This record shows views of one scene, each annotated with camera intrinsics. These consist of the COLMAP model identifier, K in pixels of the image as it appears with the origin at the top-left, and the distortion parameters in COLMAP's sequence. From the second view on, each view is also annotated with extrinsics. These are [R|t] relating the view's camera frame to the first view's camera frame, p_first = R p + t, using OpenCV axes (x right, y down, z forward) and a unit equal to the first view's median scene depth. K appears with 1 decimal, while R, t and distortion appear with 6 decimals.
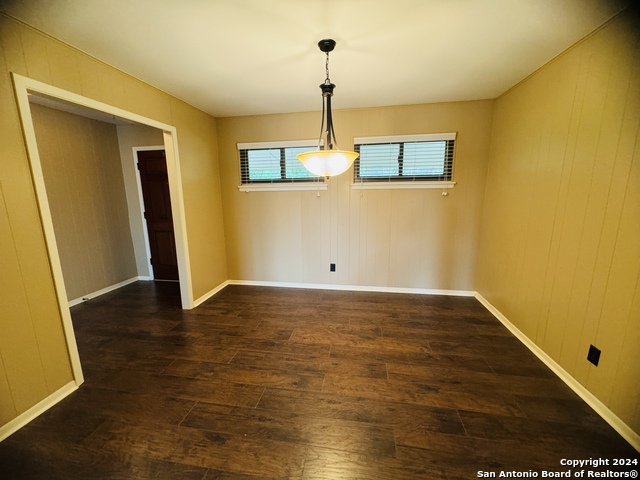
lens RADIAL K [[255.4, 0, 319.6], [0, 255.4, 239.3], [0, 0, 1]] dist [-0.001480, -0.000107]
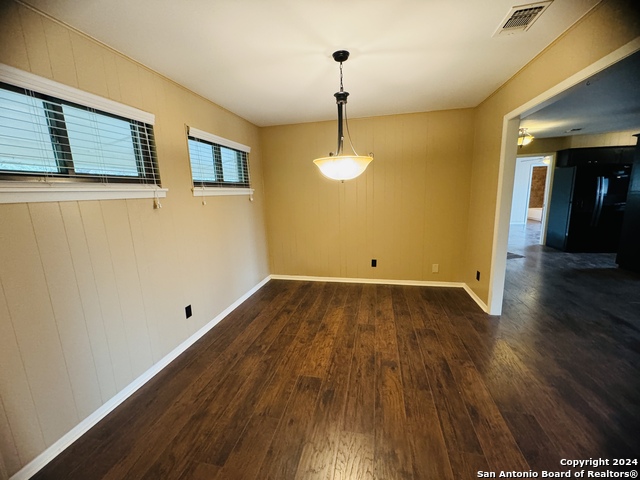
lens RADIAL K [[255.4, 0, 319.6], [0, 255.4, 239.3], [0, 0, 1]] dist [-0.001480, -0.000107]
pose [[0.053236, -0.168543, 0.984256, -0.885235], [0.212380, 0.965014, 0.153761, -0.163374], [-0.975736, 0.200851, 0.087169, 0.890346]]
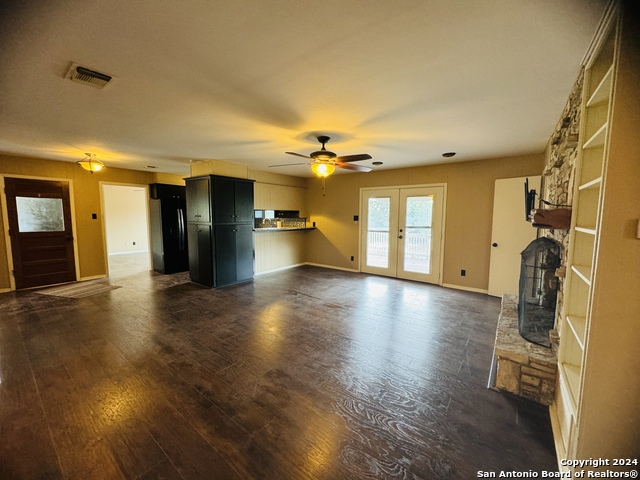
lens RADIAL K [[255.4, 0, 319.6], [0, 255.4, 239.3], [0, 0, 1]] dist [-0.001480, -0.000107]
pose [[-0.883491, -0.035869, 0.467074, -1.080490], [0.089038, 0.966030, 0.242605, -0.051400], [-0.459909, 0.255927, -0.850285, 0.323012]]
